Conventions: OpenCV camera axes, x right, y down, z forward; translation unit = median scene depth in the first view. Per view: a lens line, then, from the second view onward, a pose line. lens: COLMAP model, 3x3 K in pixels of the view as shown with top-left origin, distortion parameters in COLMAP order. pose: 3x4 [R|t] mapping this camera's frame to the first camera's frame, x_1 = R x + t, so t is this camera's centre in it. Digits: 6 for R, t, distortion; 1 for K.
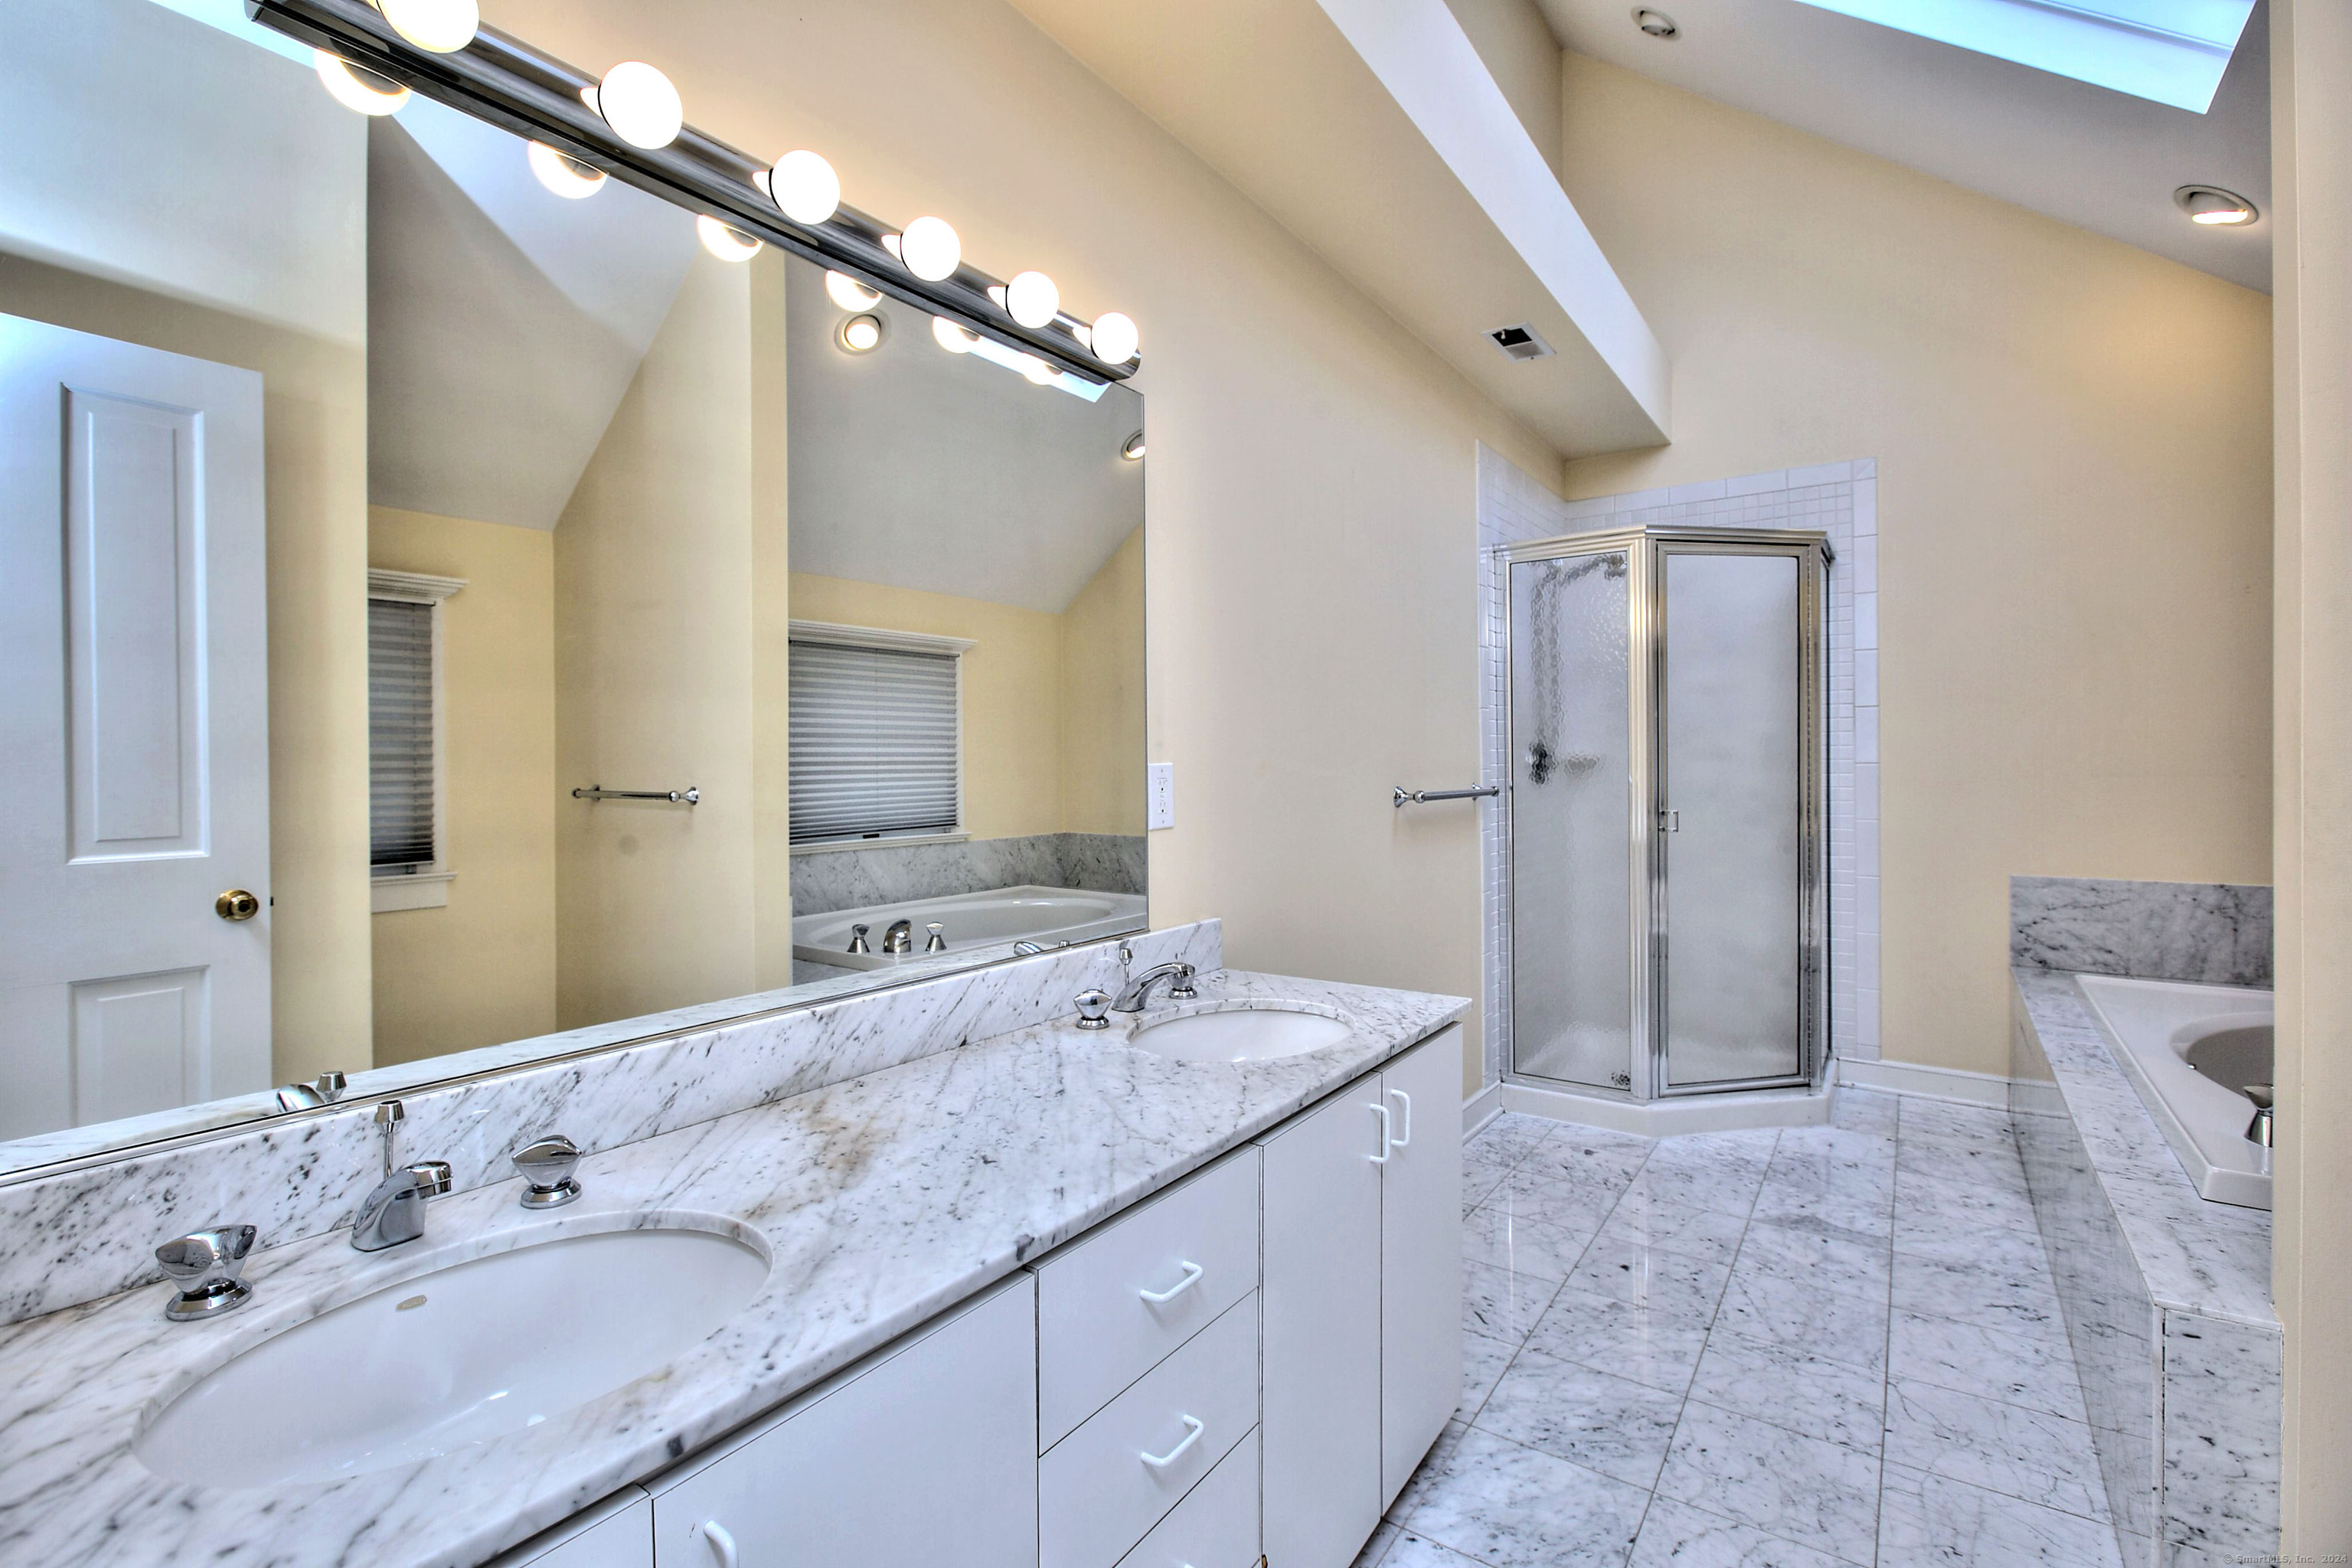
lens RADIAL K [[1107.5, 0, 1183.8], [0, 1107.5, 785.8], [0, 0, 1]] dist [-0.010772, 0.003185]
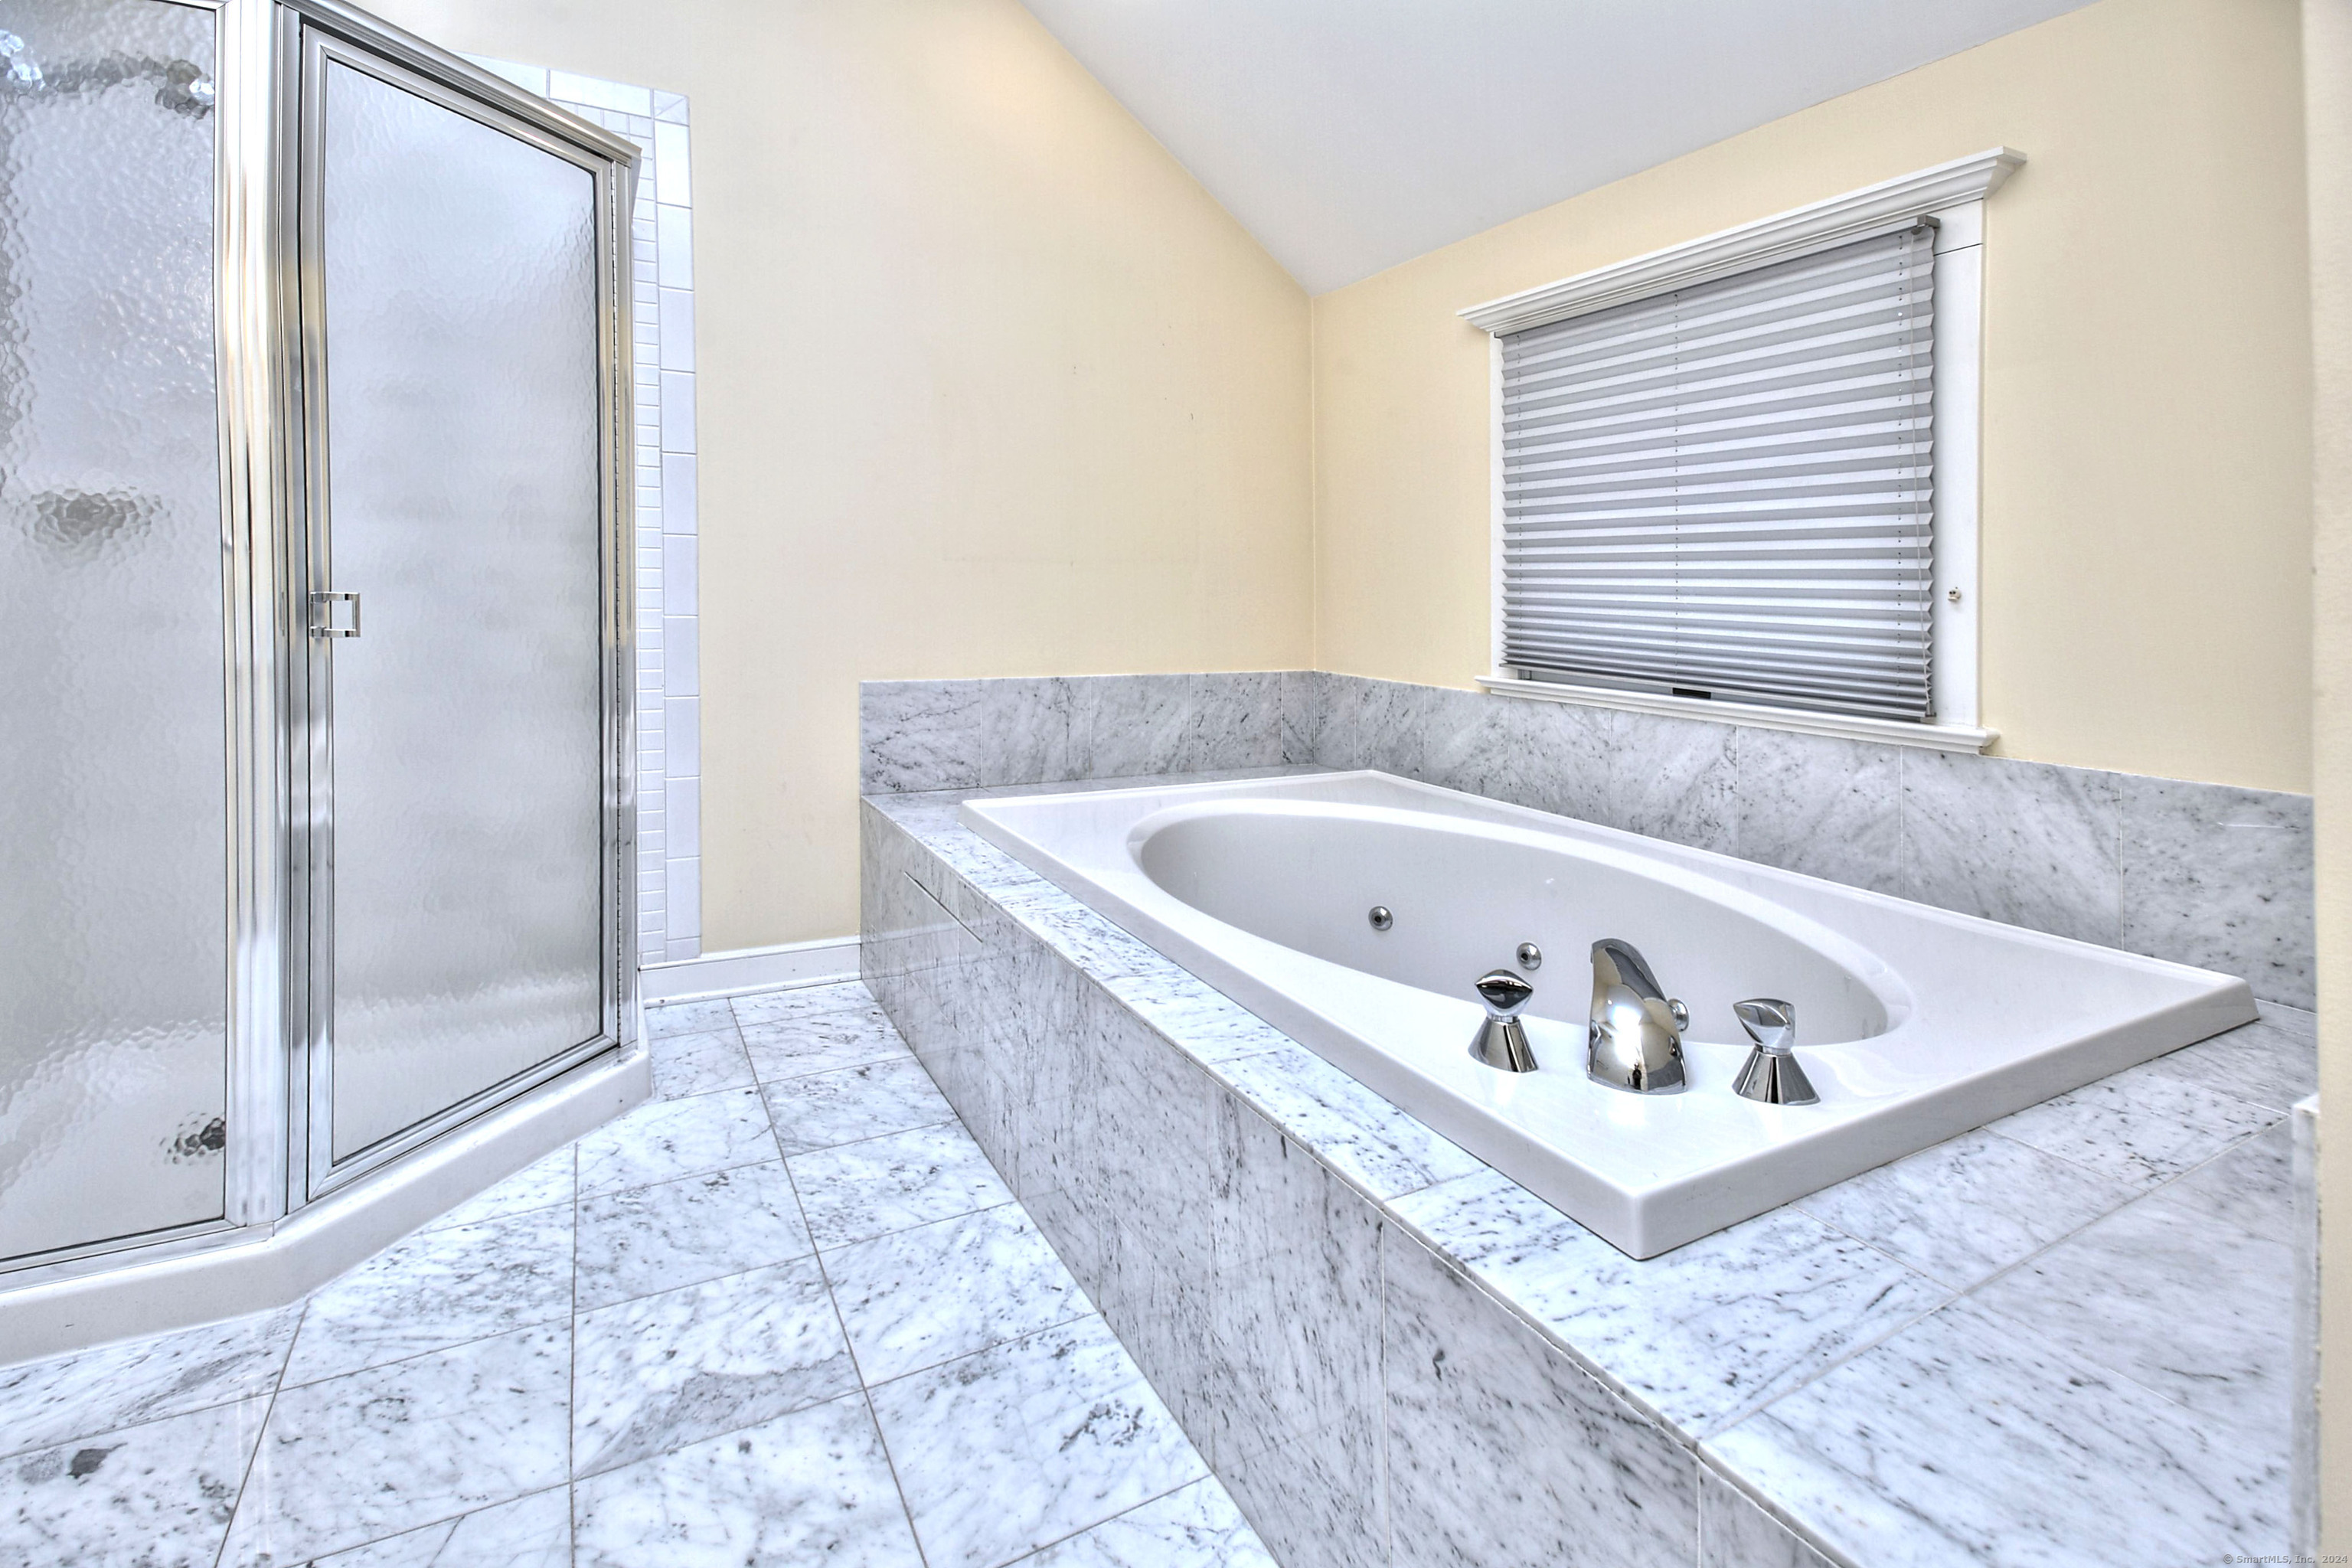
lens RADIAL K [[1107.5, 0, 1357.7], [0, 1107.5, 606.1], [0, 0, 1]] dist [-0.010772, 0.003185]
pose [[0.387654, 0.001513, 0.921804, 0.163728], [-0.002880, 0.999996, -0.000430, 0.027518], [-0.921801, -0.002488, 0.387657, 0.388065]]
